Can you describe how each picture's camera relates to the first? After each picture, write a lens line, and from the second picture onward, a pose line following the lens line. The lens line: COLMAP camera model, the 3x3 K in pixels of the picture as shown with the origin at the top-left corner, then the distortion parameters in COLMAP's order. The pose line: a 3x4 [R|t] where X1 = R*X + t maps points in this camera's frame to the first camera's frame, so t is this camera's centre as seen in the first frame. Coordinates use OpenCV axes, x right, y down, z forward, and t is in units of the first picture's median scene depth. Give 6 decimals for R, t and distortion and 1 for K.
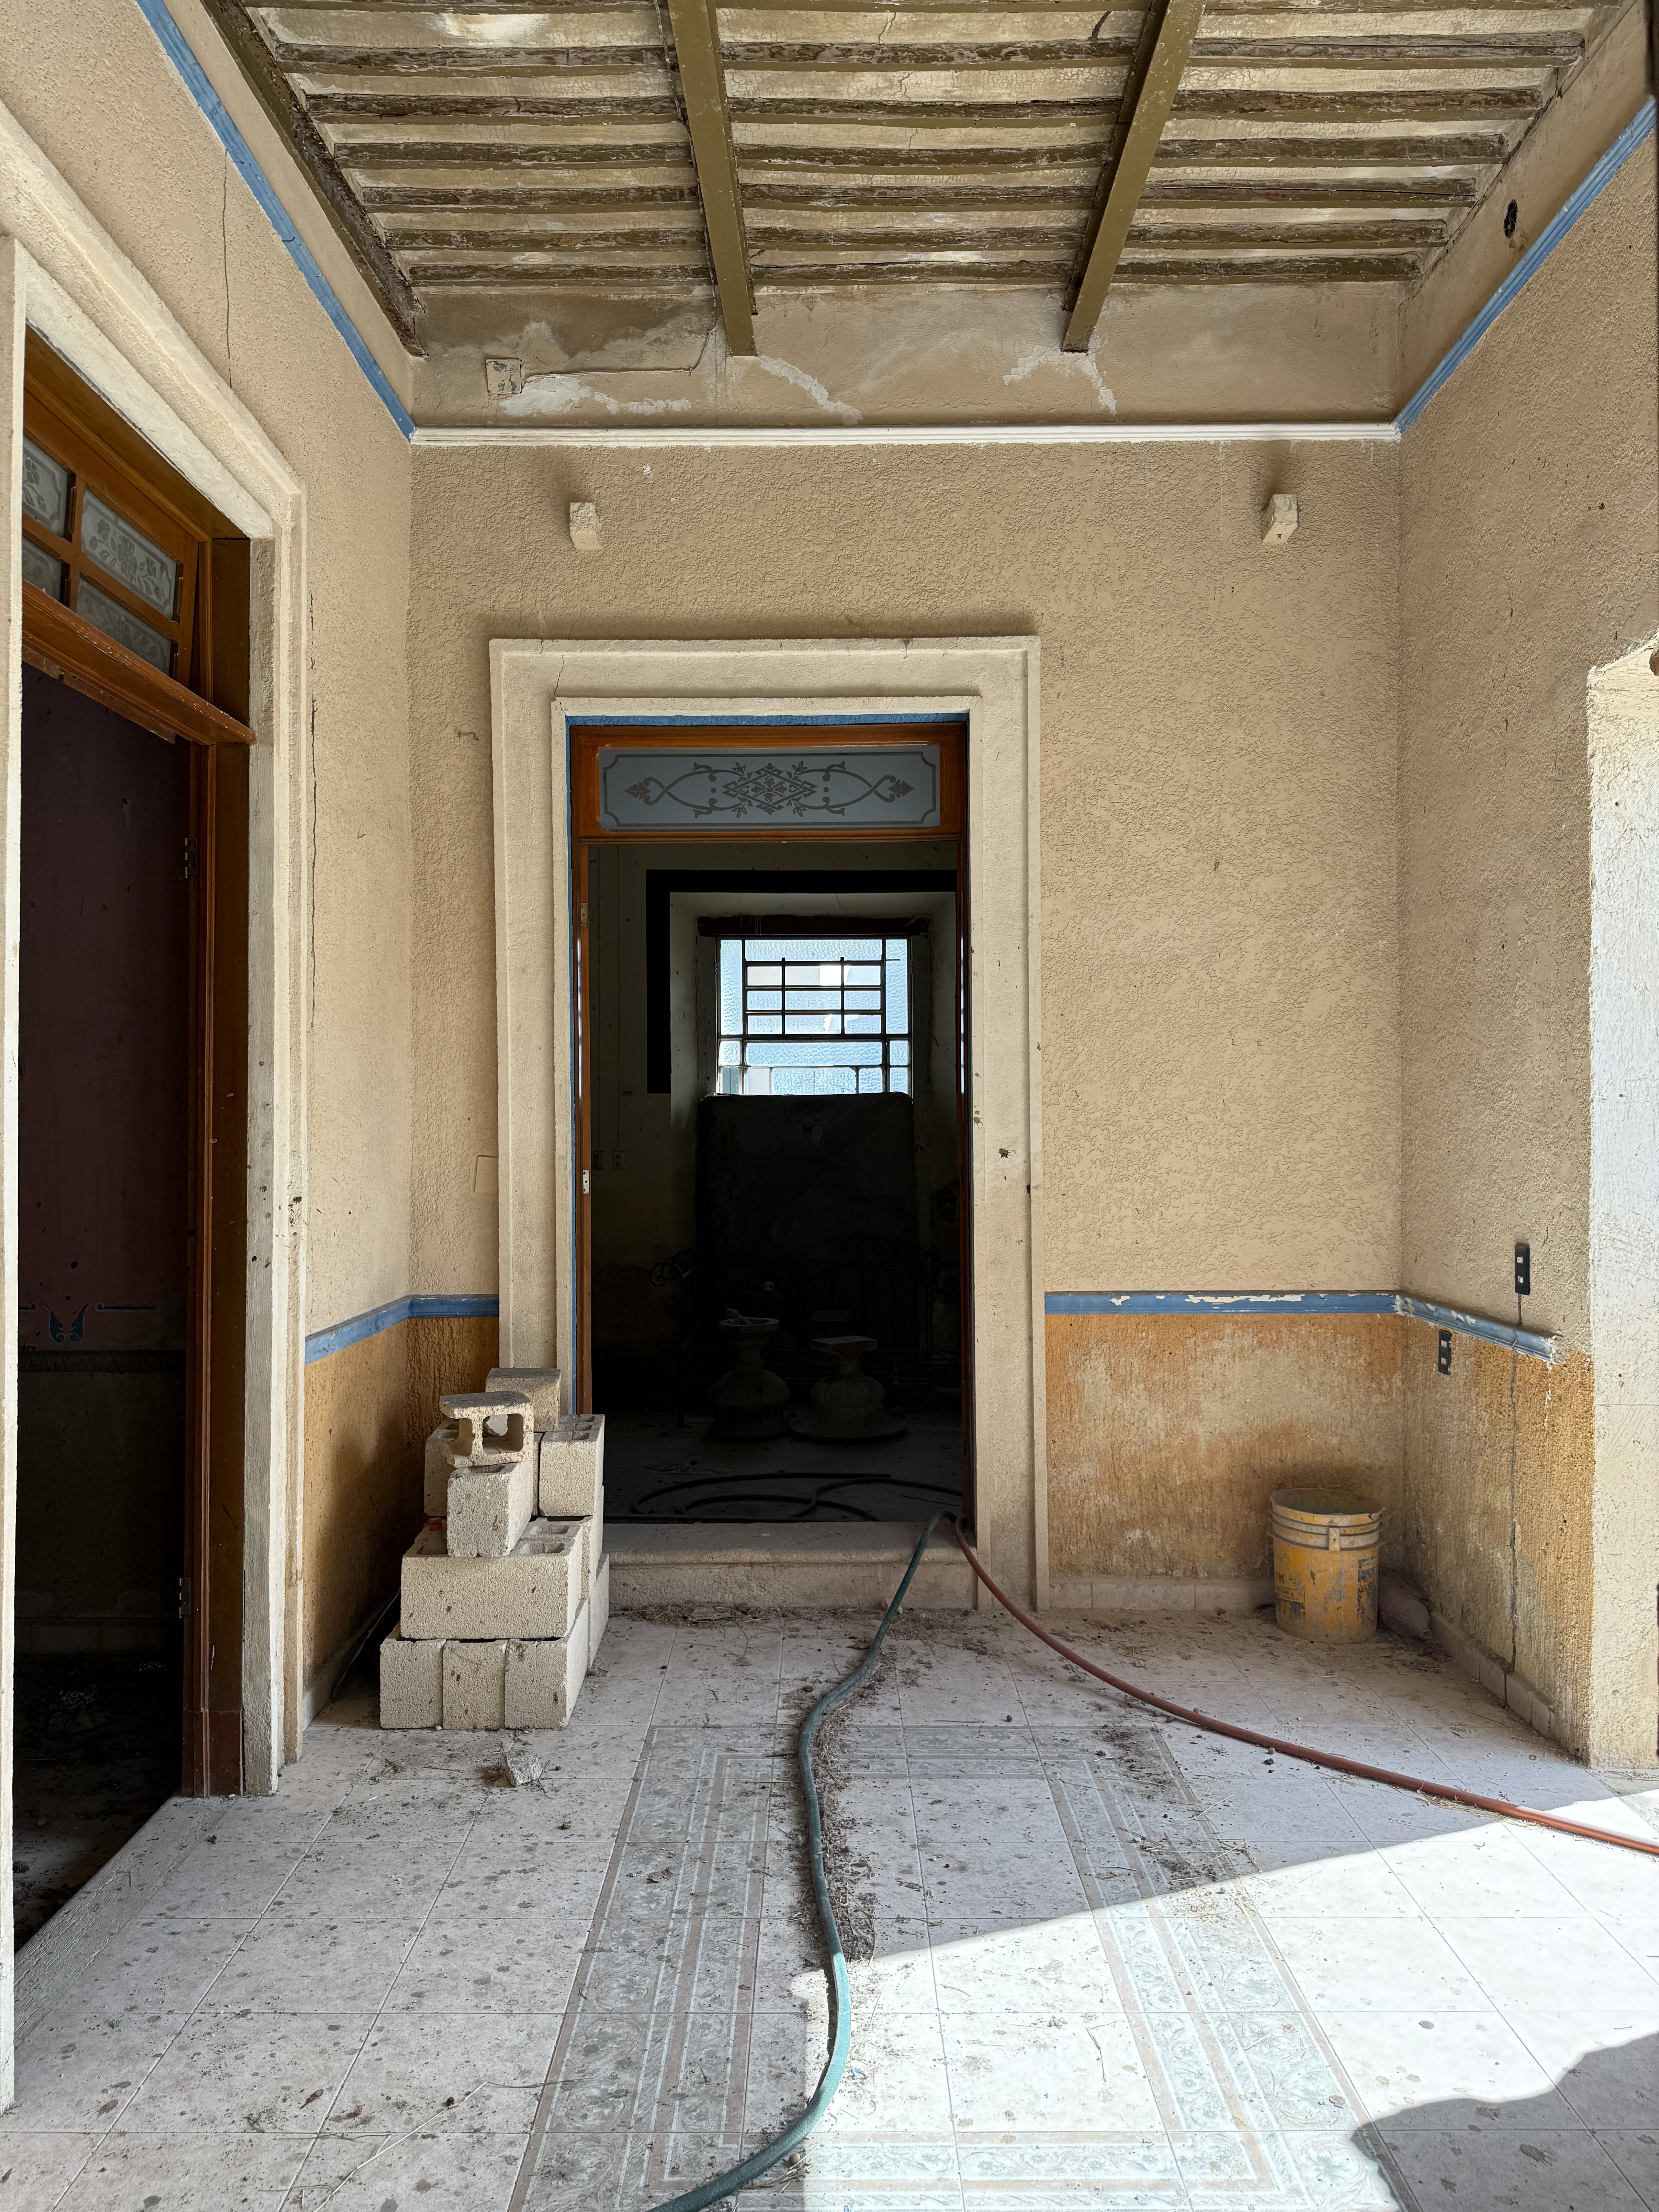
lens RADIAL K [[1548.7, 0, 833.5], [0, 1548.7, 1117.5], [0, 0, 1]] dist [0.117821, -0.153213]
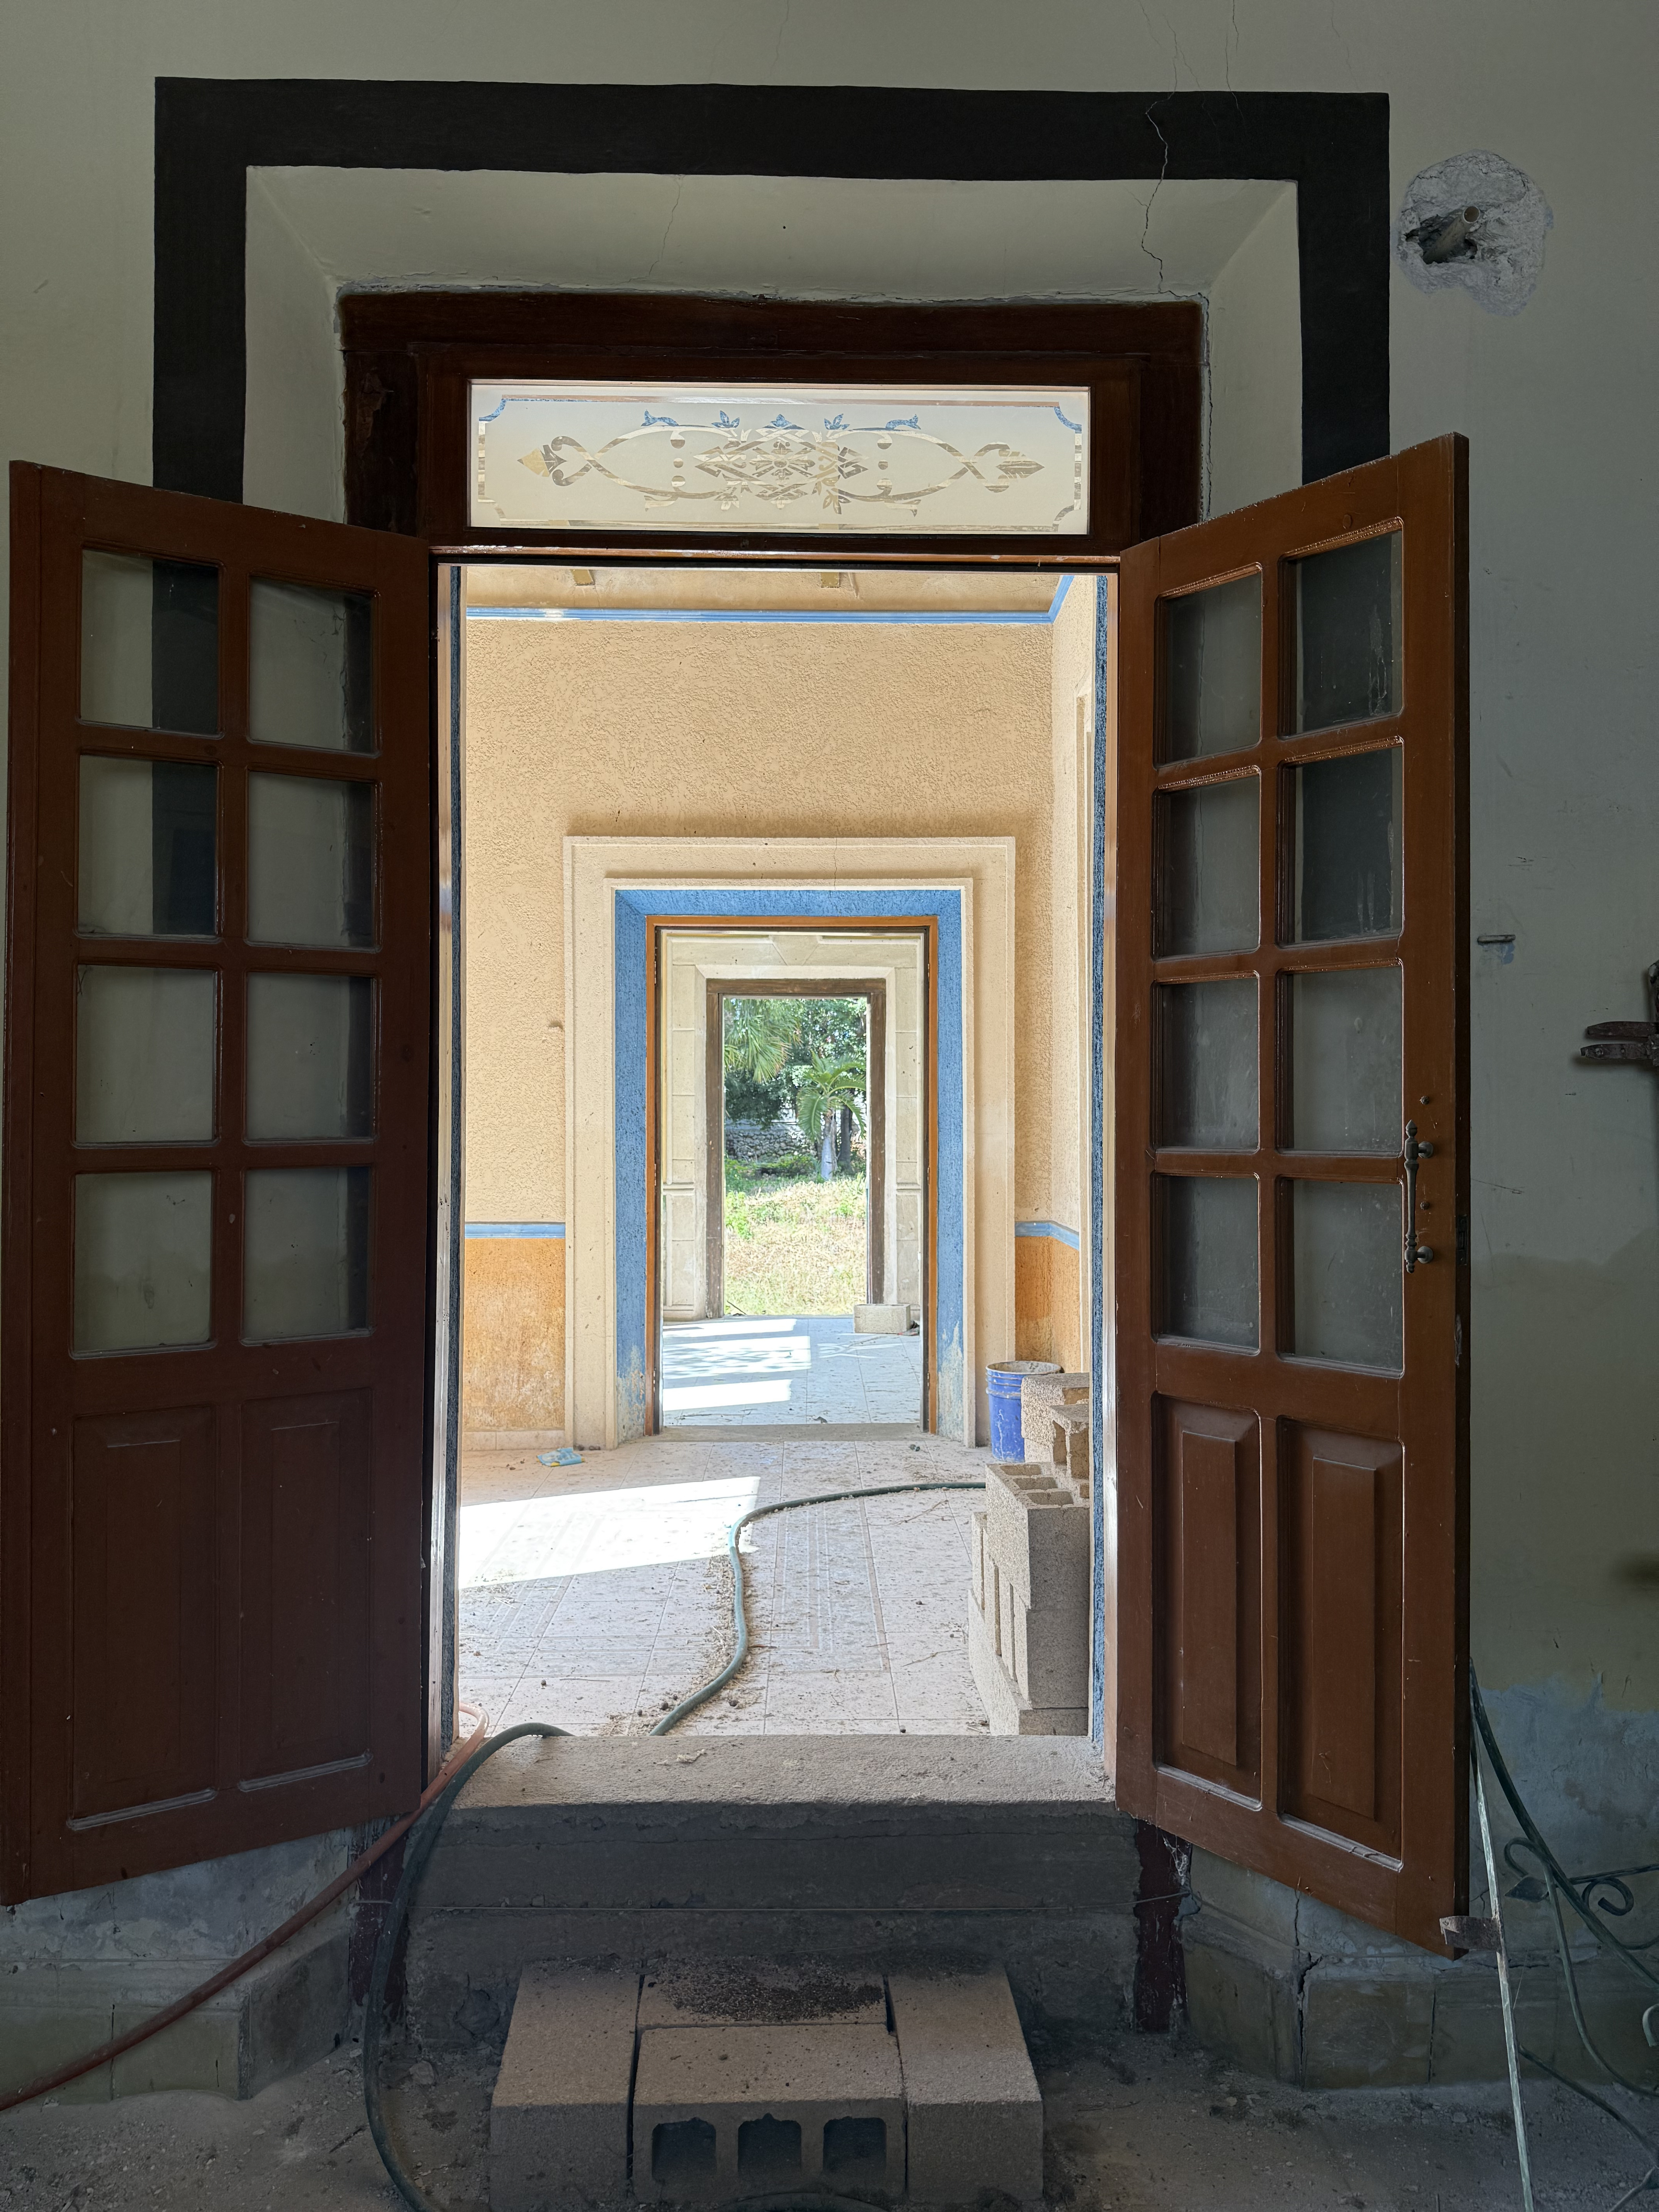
lens RADIAL K [[1548.7, 0, 833.5], [0, 1548.7, 1117.5], [0, 0, 1]] dist [0.117821, -0.153213]
pose [[-0.999813, 0.002201, -0.019211, -0.047880], [0.002377, 0.999956, -0.009108, 0.025256], [0.019190, -0.009152, -0.999774, 1.643518]]
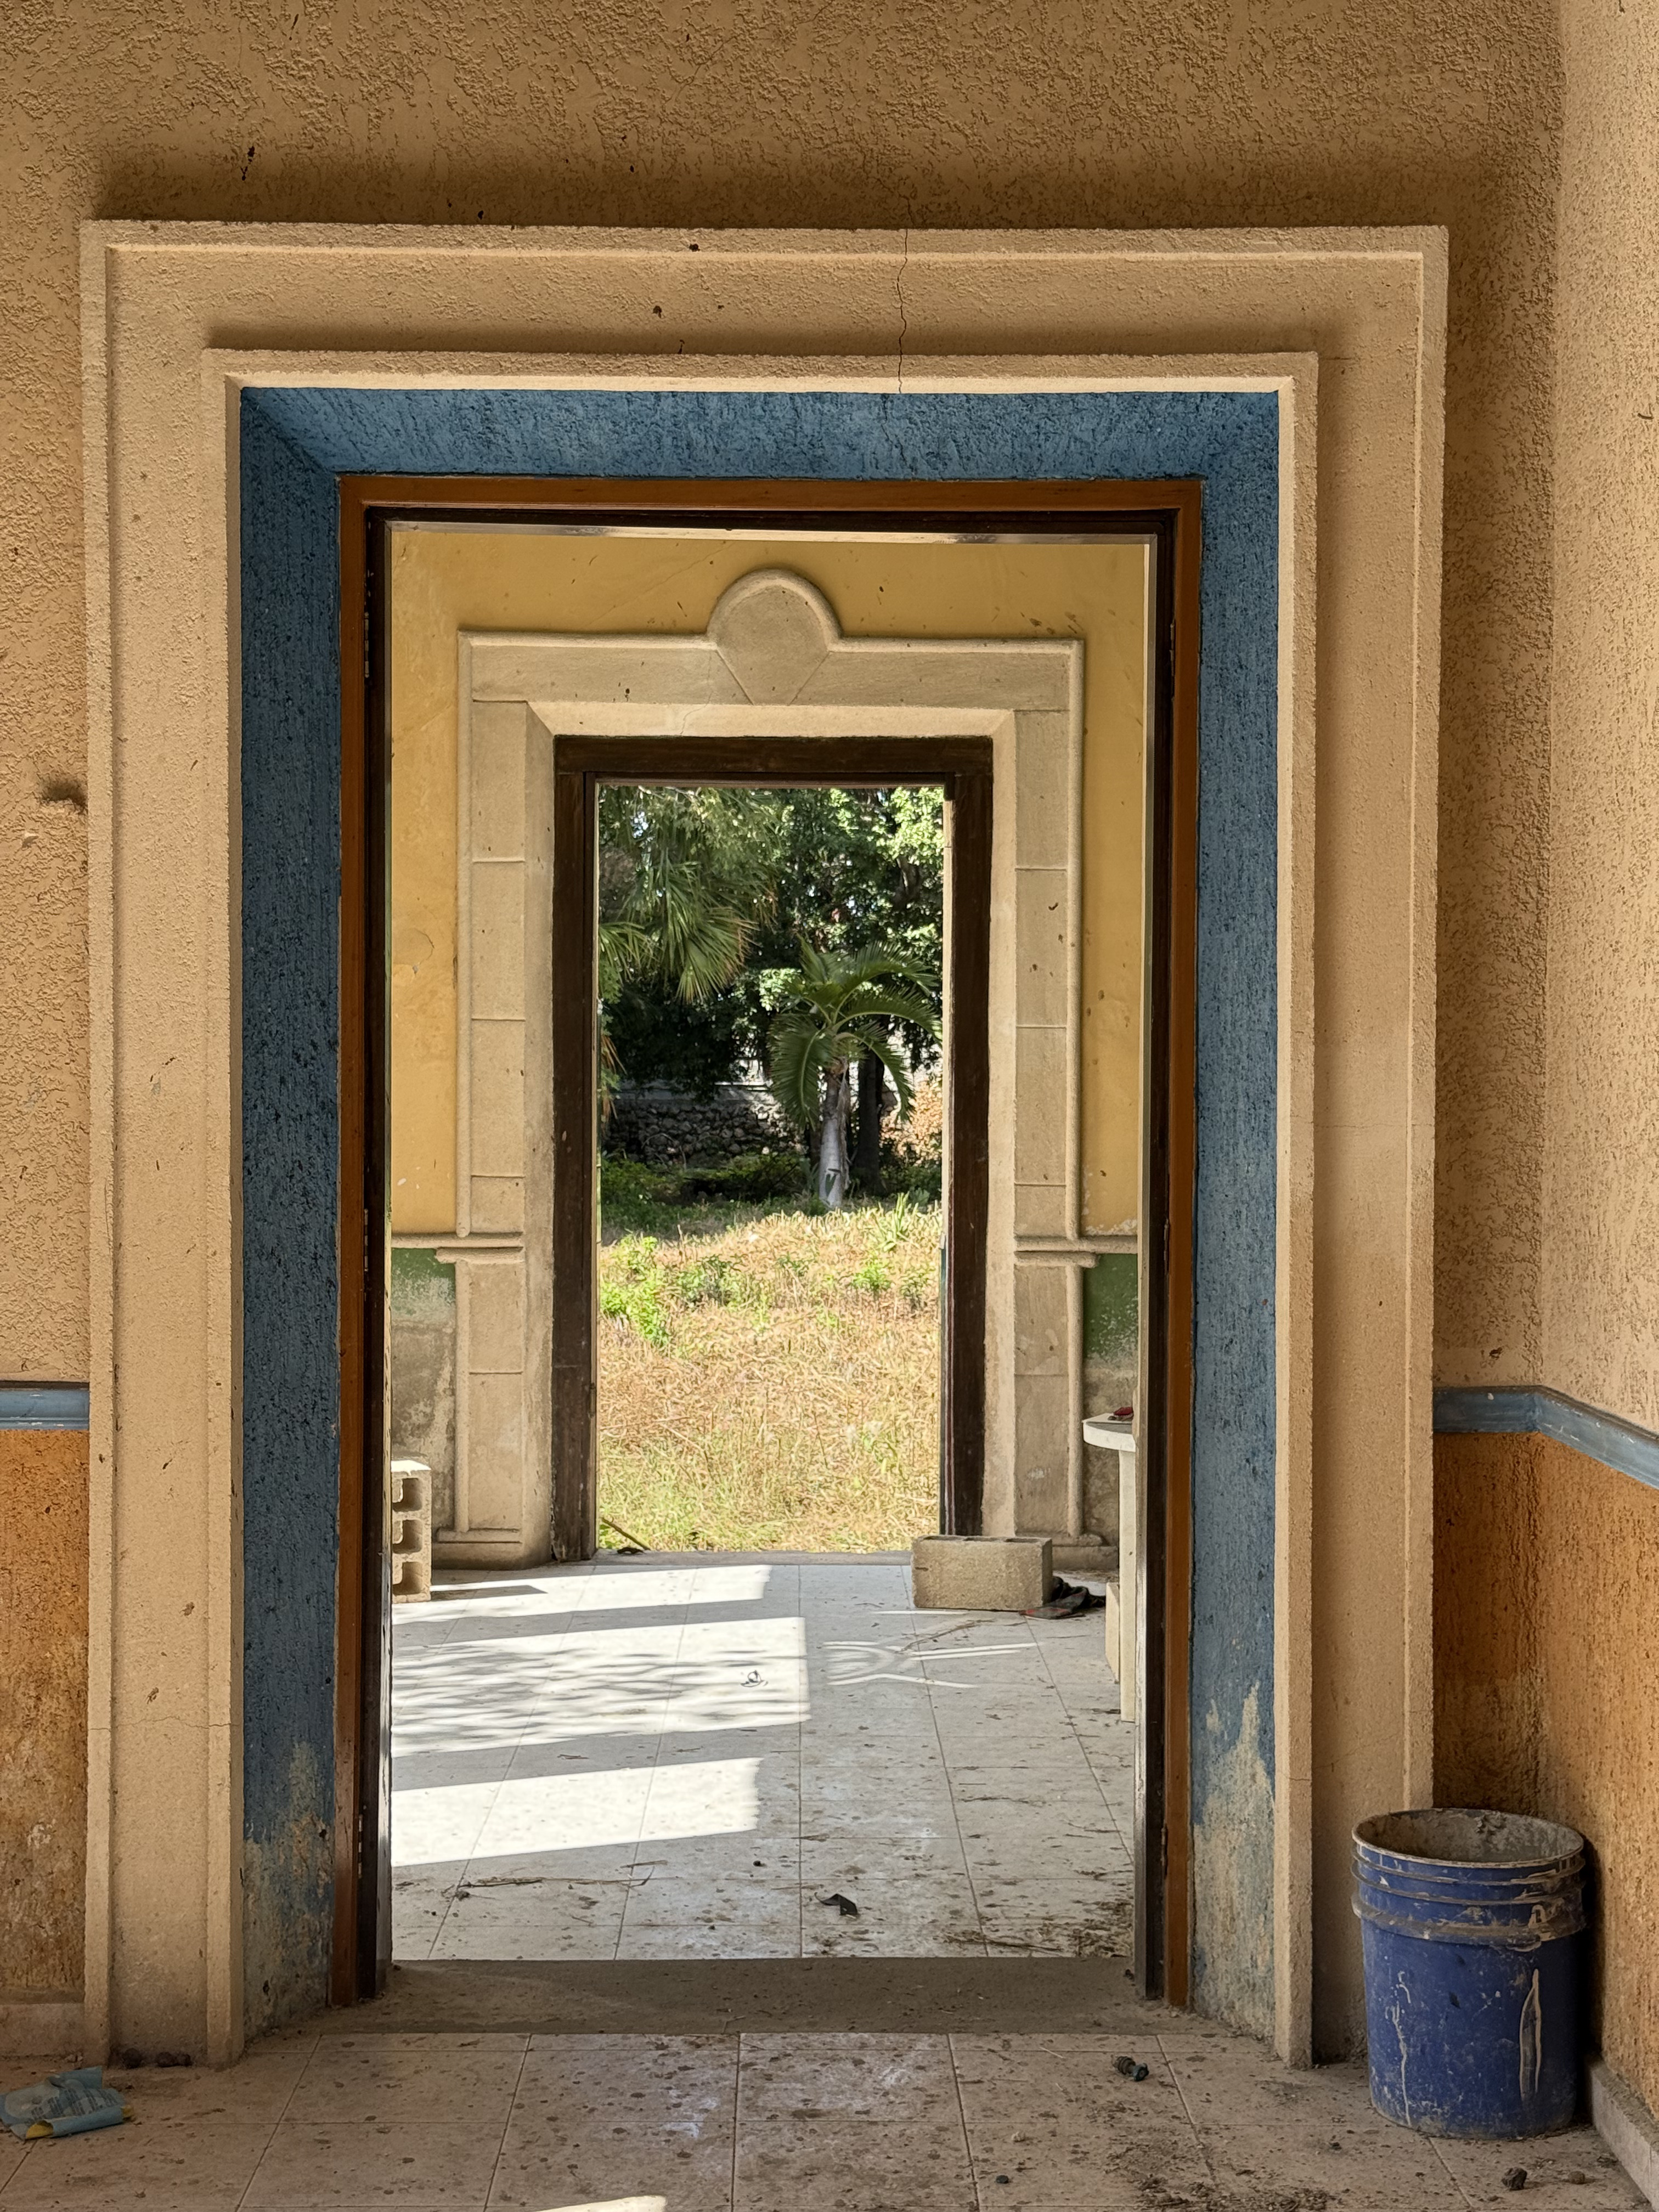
lens RADIAL K [[3089.8, 0, 826.6], [0, 3089.8, 1155.3], [0, 0, 1]] dist [0.099944, 0.013729]
pose [[-0.999885, -0.002540, -0.014945, -0.041074], [-0.002783, 0.999864, 0.016280, 0.021359], [0.014902, 0.016320, -0.999756, 1.167654]]
